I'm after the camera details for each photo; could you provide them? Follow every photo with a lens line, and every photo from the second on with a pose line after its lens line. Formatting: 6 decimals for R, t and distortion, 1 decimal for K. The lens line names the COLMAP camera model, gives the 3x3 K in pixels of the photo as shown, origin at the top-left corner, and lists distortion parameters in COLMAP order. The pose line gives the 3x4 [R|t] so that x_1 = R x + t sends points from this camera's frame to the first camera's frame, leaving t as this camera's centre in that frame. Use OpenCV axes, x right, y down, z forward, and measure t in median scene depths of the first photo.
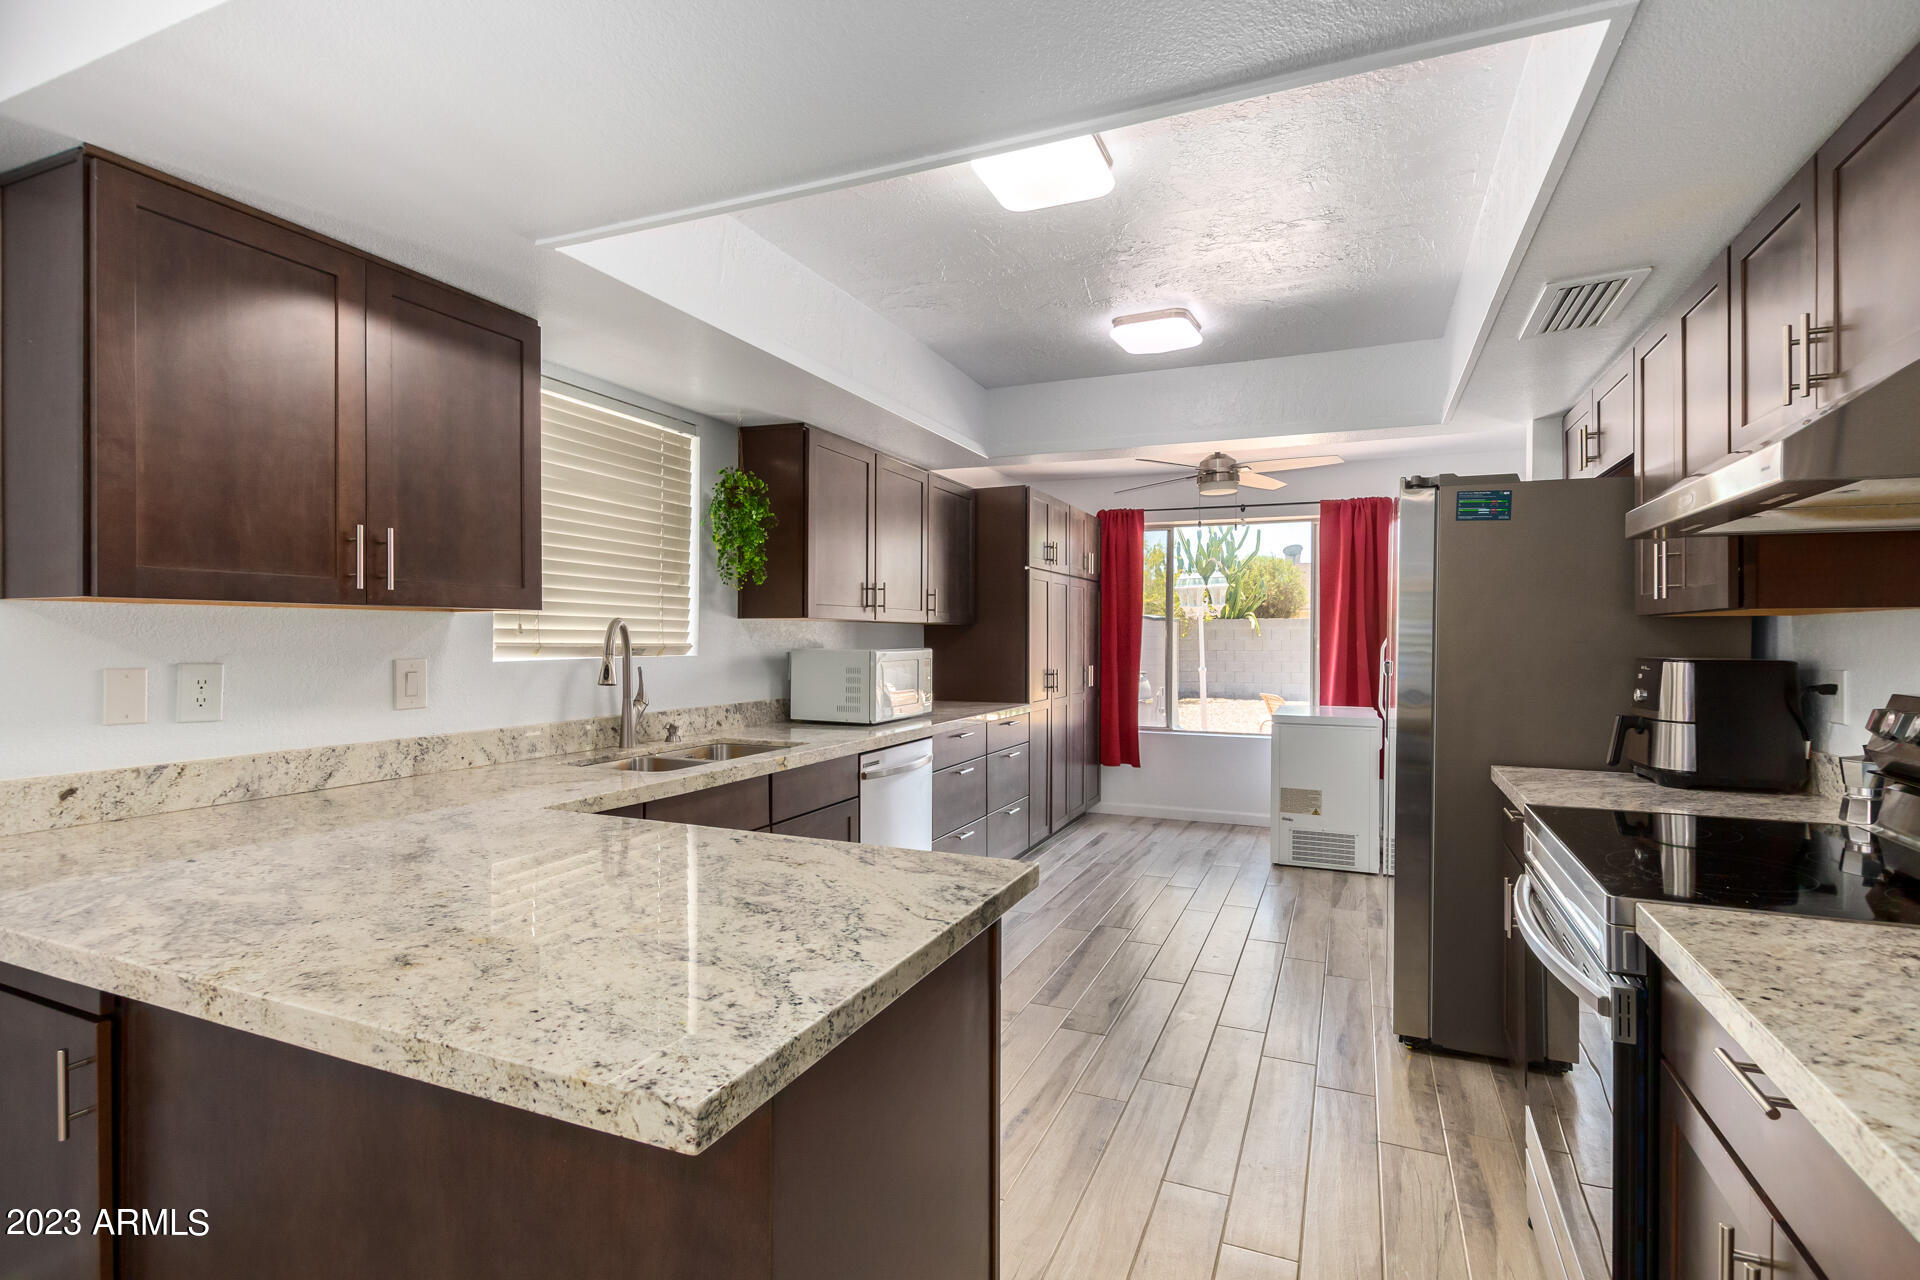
lens RADIAL K [[879.9, 0, 962.6], [0, 879.9, 637.3], [0, 0, 1]] dist [0.011018, -0.005707]
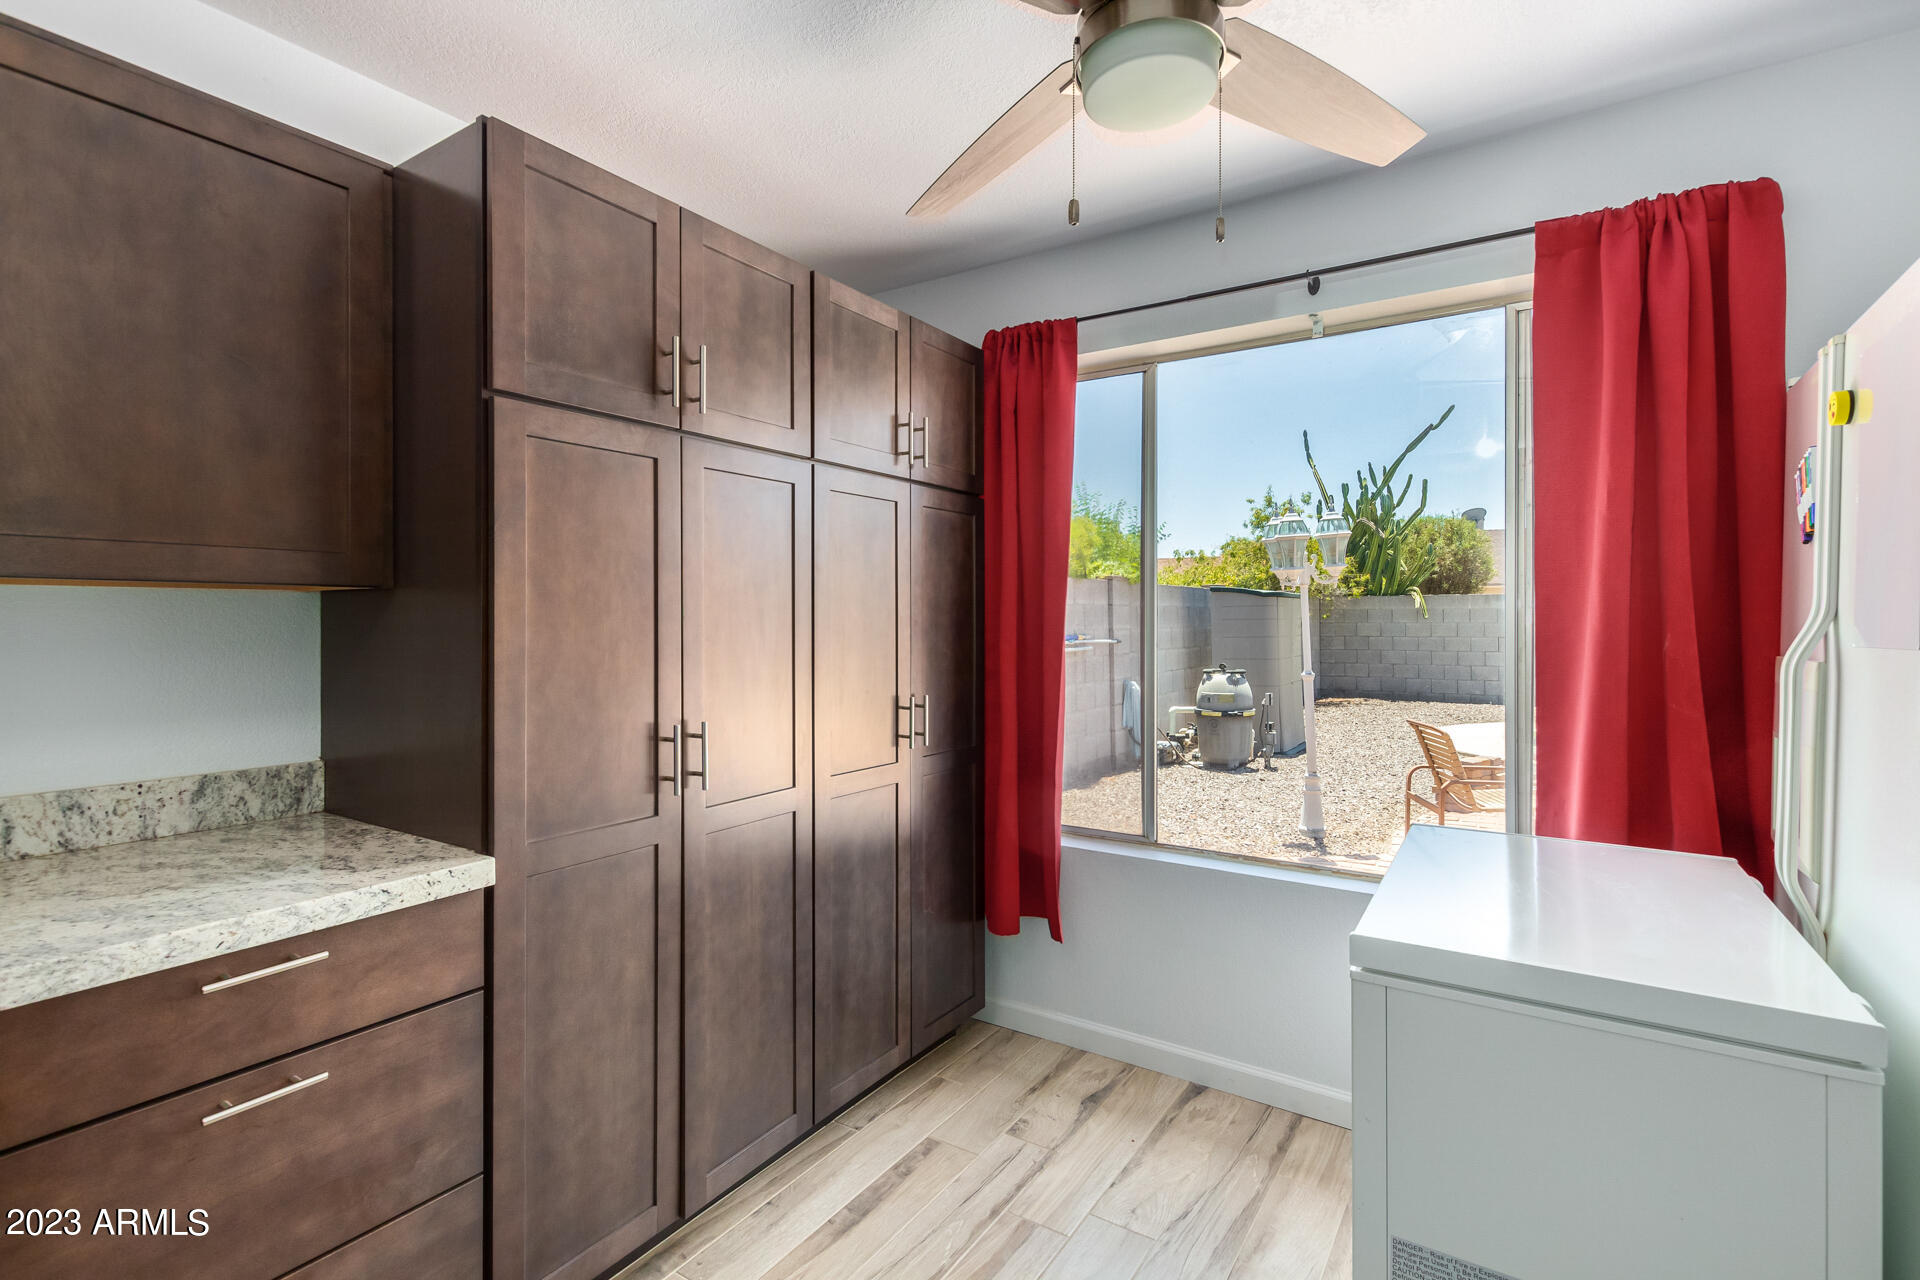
lens RADIAL K [[879.9, 0, 995.2], [0, 879.9, 616.4], [0, 0, 1]] dist [0.011018, -0.005707]
pose [[0.990109, -0.003485, -0.140254, 0.281485], [0.002983, 0.999988, -0.003787, -0.002357], [0.140265, 0.003331, 0.990108, 0.722686]]
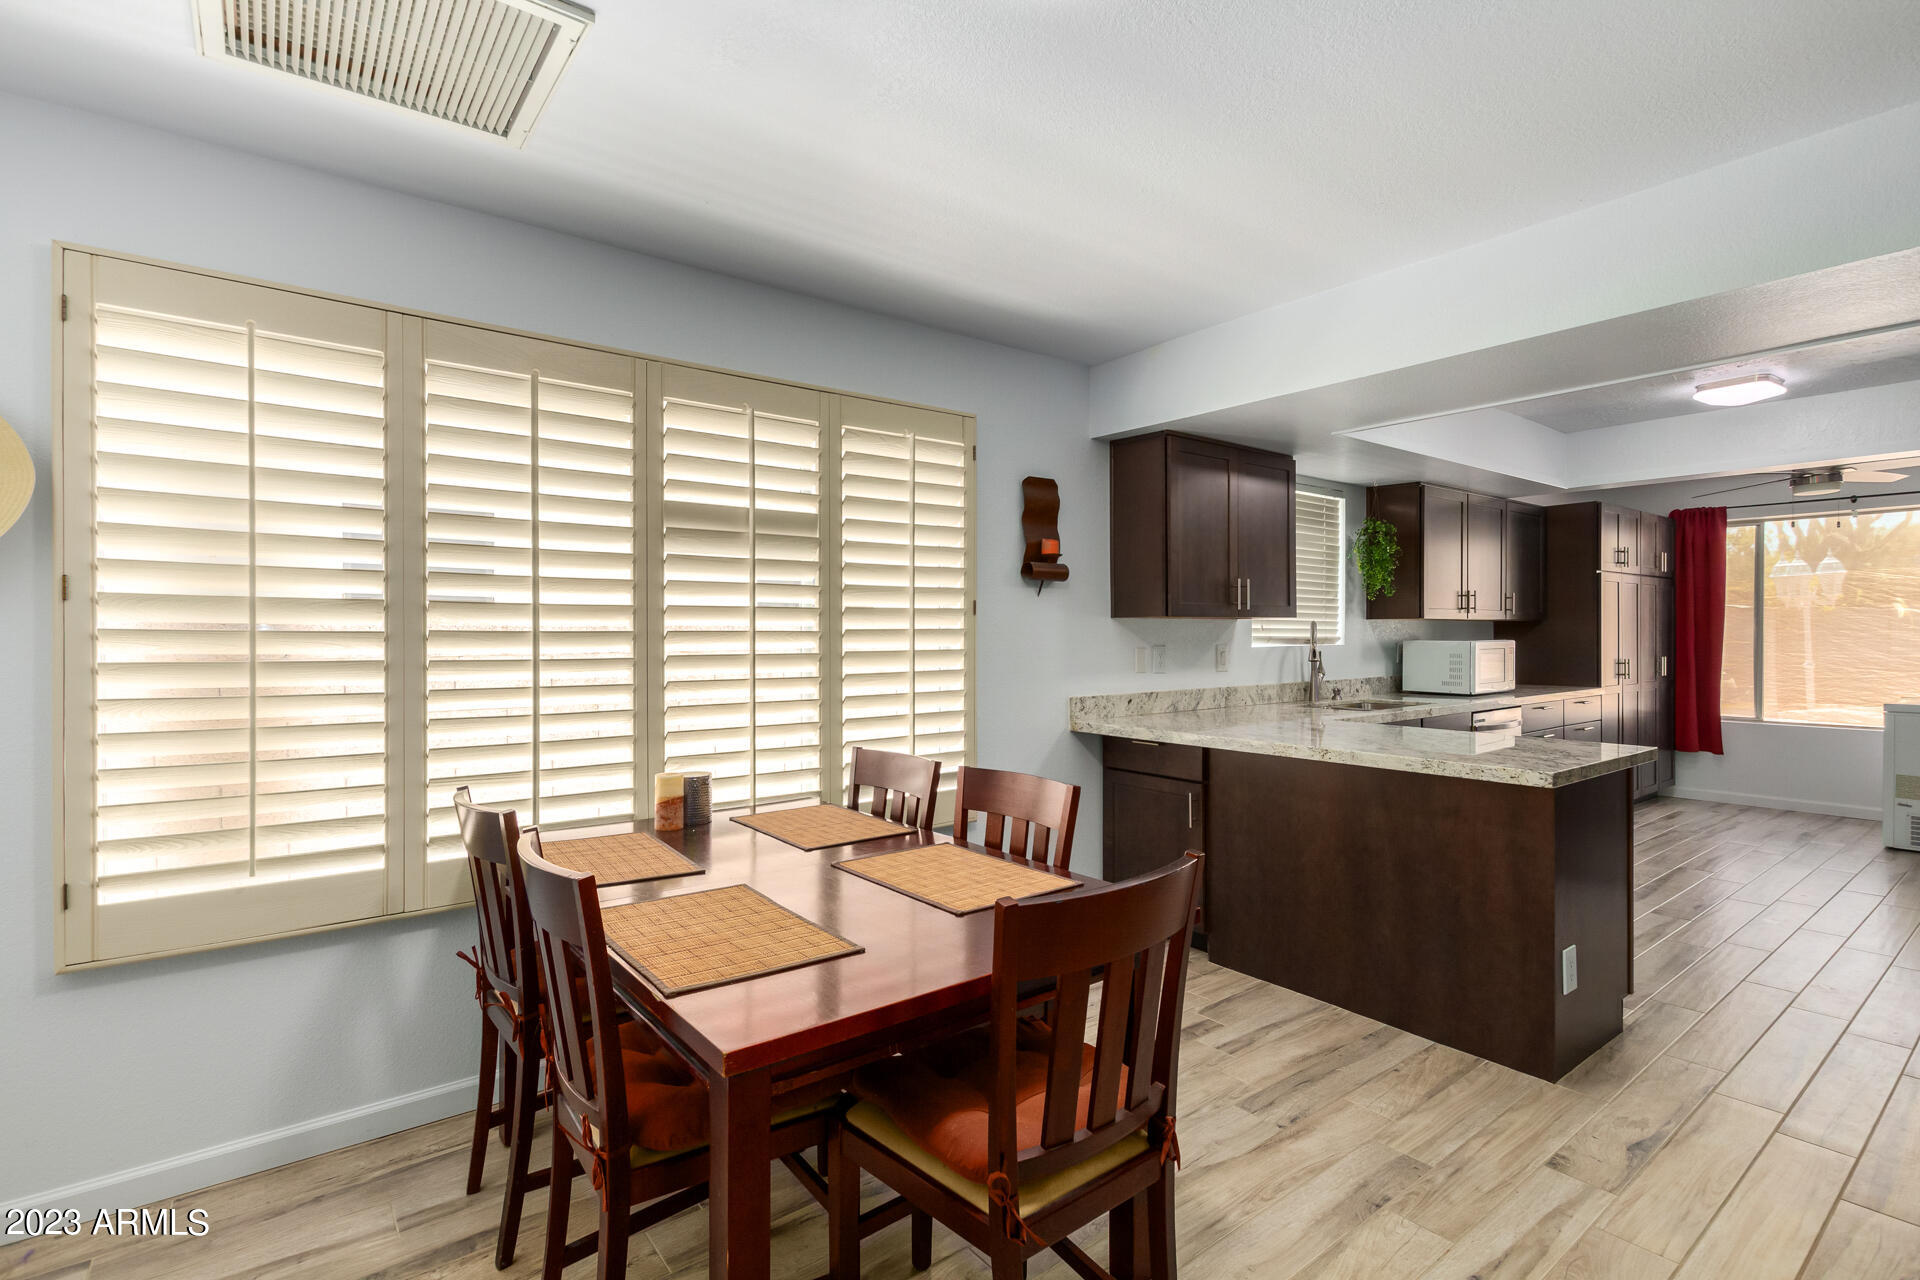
lens RADIAL K [[879.9, 0, 985.2], [0, 879.9, 638.4], [0, 0, 1]] dist [0.011018, -0.005707]
pose [[0.879957, -0.003052, -0.475044, -0.085852], [0.005781, 0.999974, 0.004283, 0.000069], [0.475018, -0.006515, 0.879952, -0.416455]]
